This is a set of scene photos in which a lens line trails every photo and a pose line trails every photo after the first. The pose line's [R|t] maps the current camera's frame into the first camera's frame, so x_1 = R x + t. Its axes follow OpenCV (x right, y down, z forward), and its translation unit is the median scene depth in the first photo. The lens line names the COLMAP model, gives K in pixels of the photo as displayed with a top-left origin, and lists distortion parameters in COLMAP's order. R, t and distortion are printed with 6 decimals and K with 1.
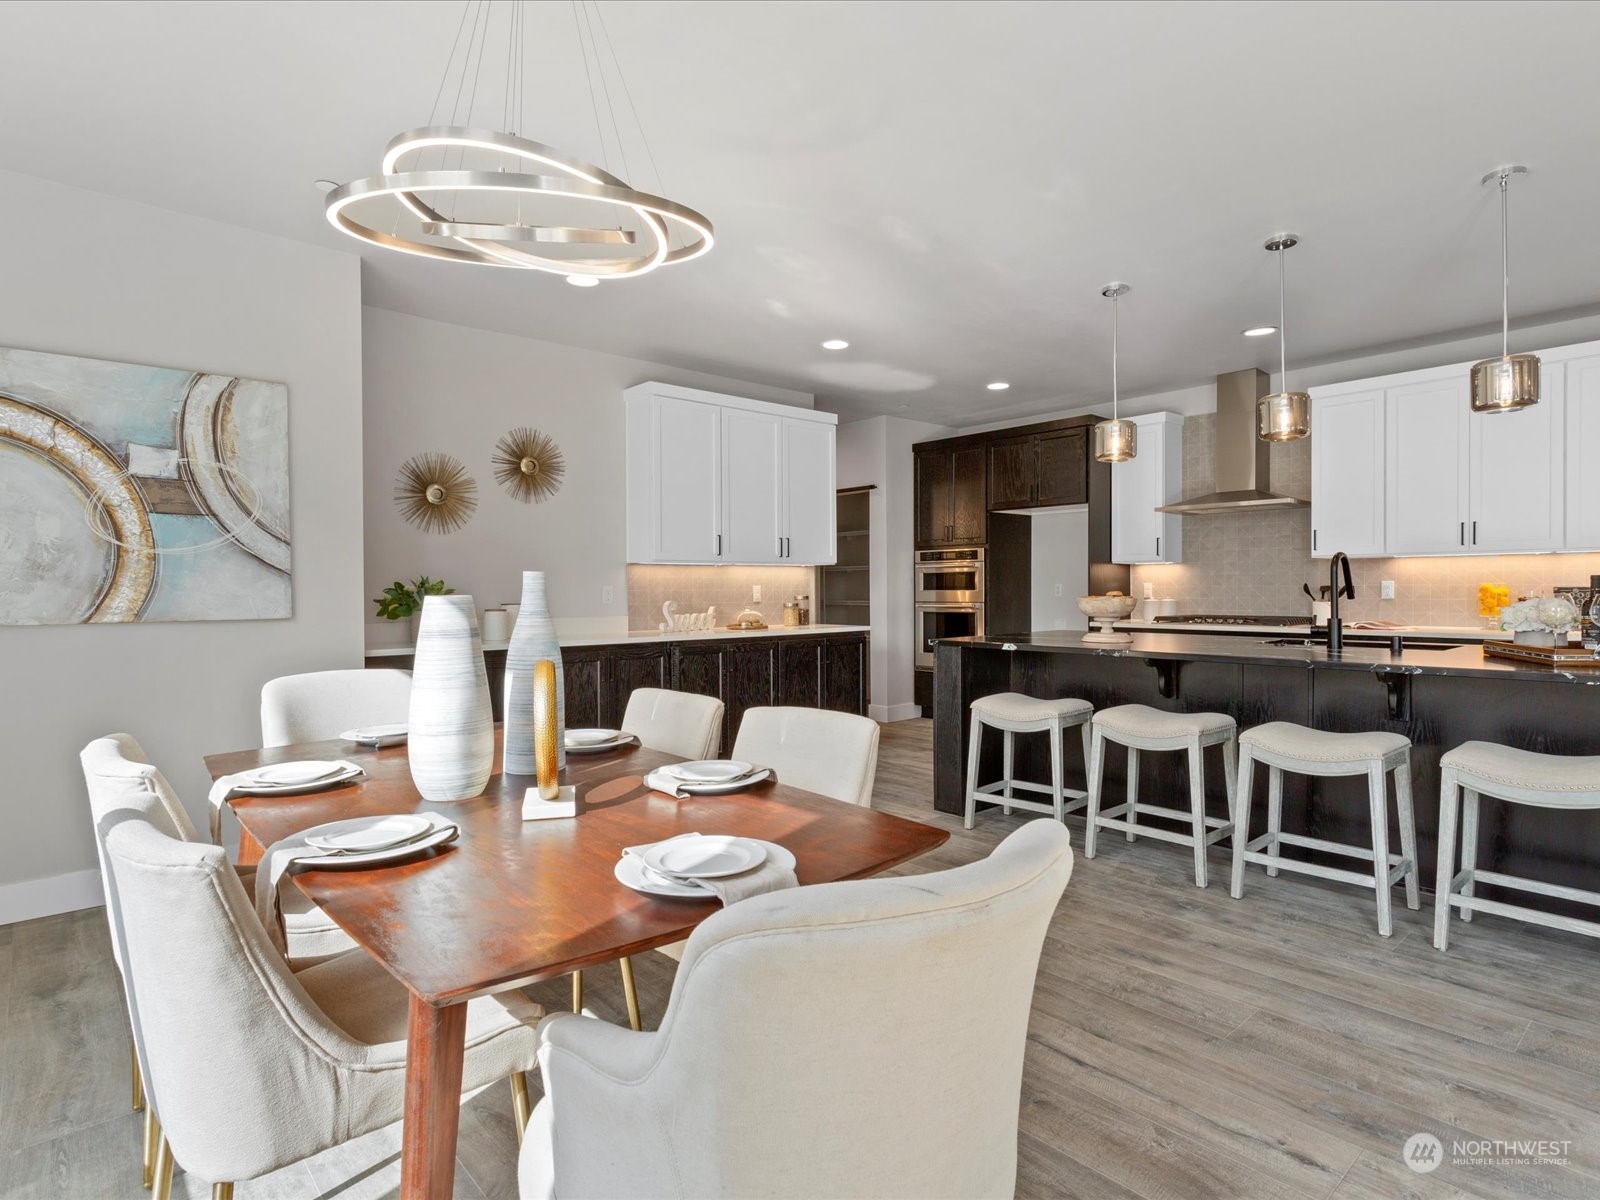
lens RADIAL K [[859.5, 0, 803.3], [0, 859.5, 599.6], [0, 0, 1]] dist [-0.002949, 0.004788]
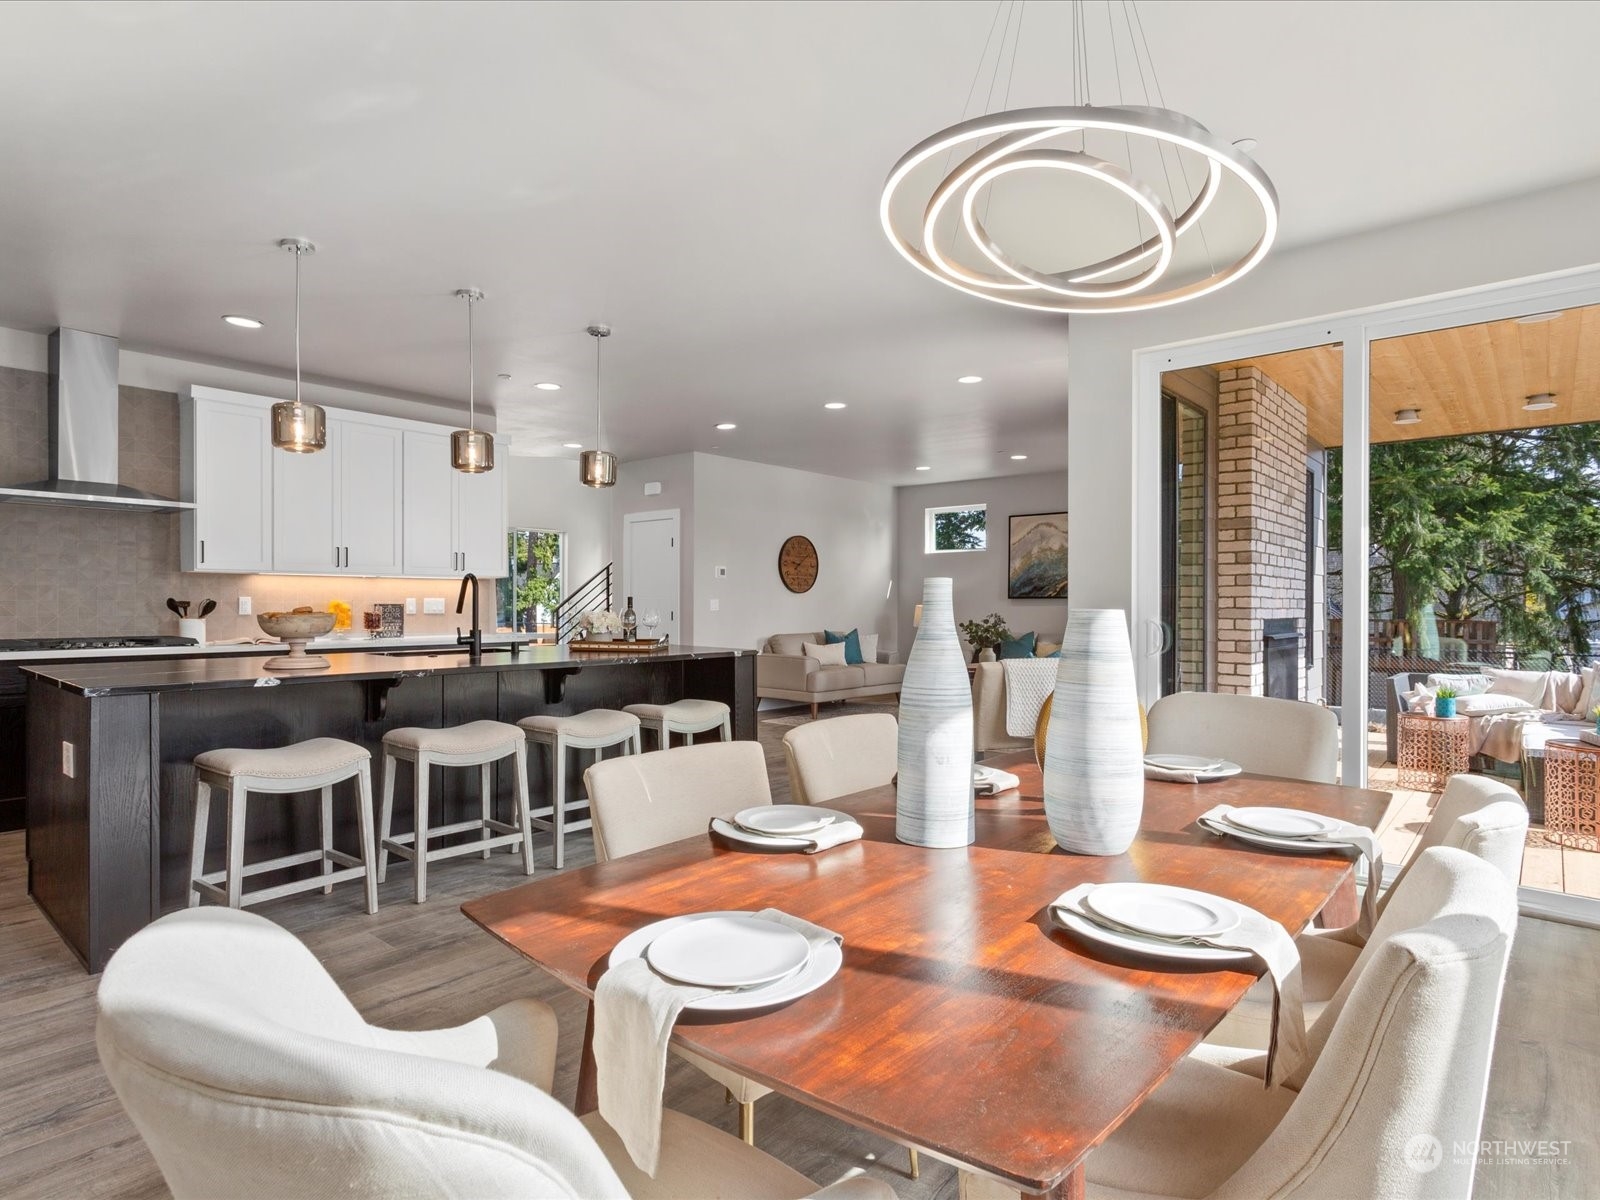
lens RADIAL K [[859.5, 0, 806.5], [0, 859.5, 621.0], [0, 0, 1]] dist [-0.002949, 0.004788]
pose [[-0.130228, -0.014740, 0.991375, -0.422732], [0.009864, 0.999821, 0.016162, -0.003298], [-0.991435, 0.011884, -0.130059, 0.489284]]
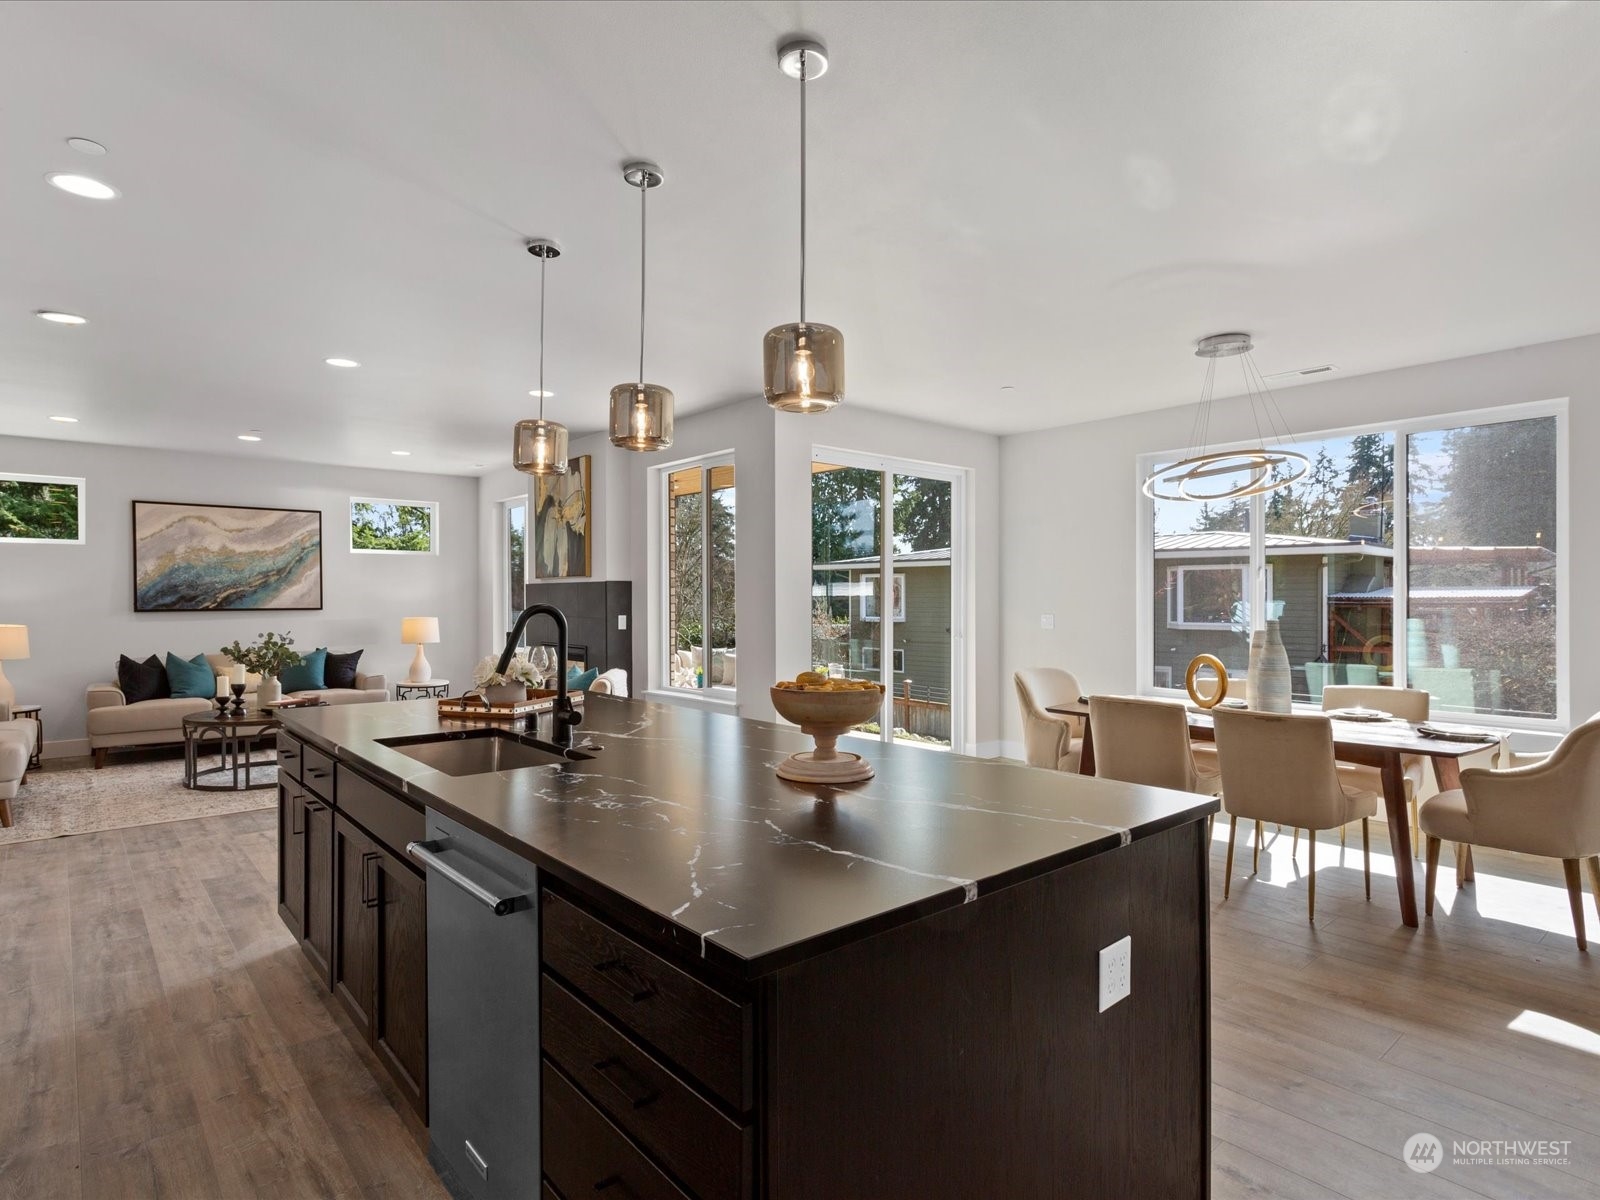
lens RADIAL K [[859.5, 0, 801.5], [0, 859.5, 603.9], [0, 0, 1]] dist [-0.002949, 0.004788]
pose [[-0.999840, 0.009129, 0.015377, 0.286776], [0.009405, 0.999795, 0.017936, -0.045914], [-0.015210, 0.018078, -0.999721, 1.186163]]
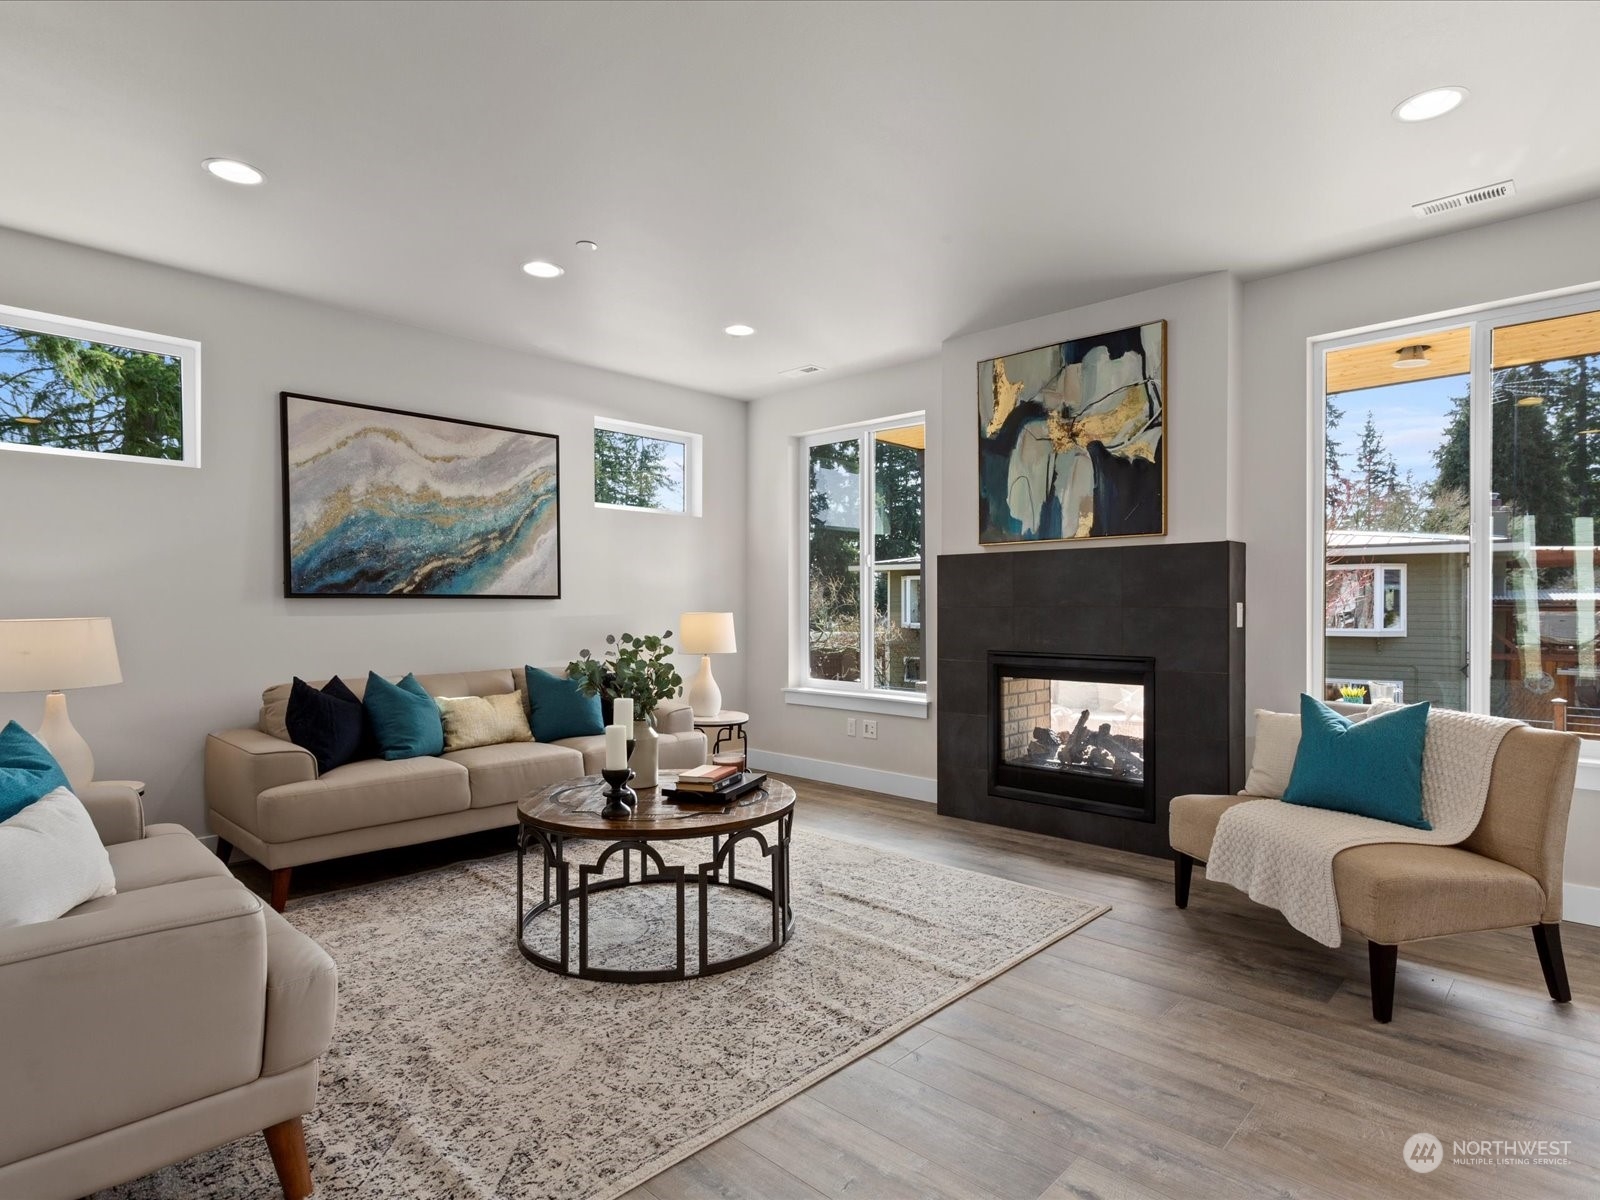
lens RADIAL K [[859.5, 0, 801.1], [0, 859.5, 614.1], [0, 0, 1]] dist [-0.002949, 0.004788]
pose [[-0.996874, 0.008157, -0.078588, 1.001352], [0.006575, 0.999771, 0.020372, -0.015575], [0.078736, 0.019791, -0.996699, 0.595910]]
